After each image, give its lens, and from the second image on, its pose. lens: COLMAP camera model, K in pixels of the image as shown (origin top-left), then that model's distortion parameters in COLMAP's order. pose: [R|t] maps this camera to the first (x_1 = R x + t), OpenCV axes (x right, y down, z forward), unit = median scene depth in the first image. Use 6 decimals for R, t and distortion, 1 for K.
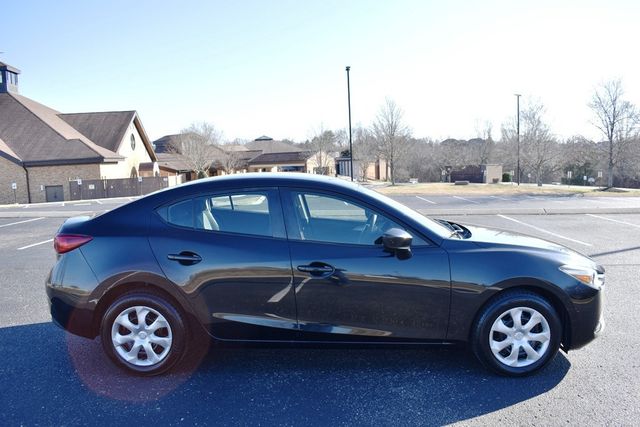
lens RADIAL K [[494.4, 0, 319.5], [0, 494.4, 212.7], [0, 0, 1]] dist [-0.101468, 0.017023]
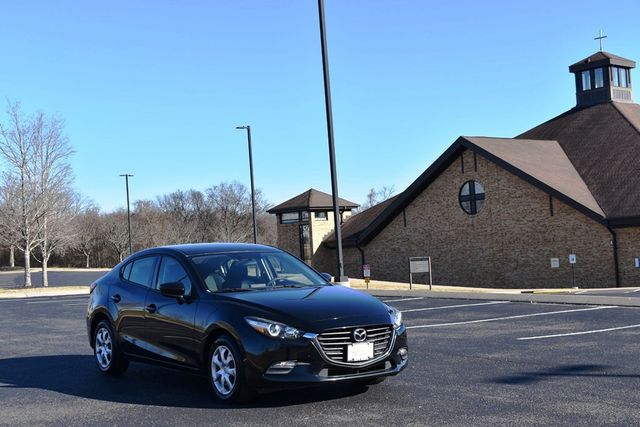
lens RADIAL K [[1028.4, 0, 319.9], [0, 1028.4, 213.6], [0, 0, 1]] dist [0.010502, 0.000000]
pose [[0.568480, -0.037486, -0.821843, 0.233117], [-0.046833, 0.995867, -0.077819, 0.003935], [0.821363, 0.082727, 0.564374, -0.028885]]
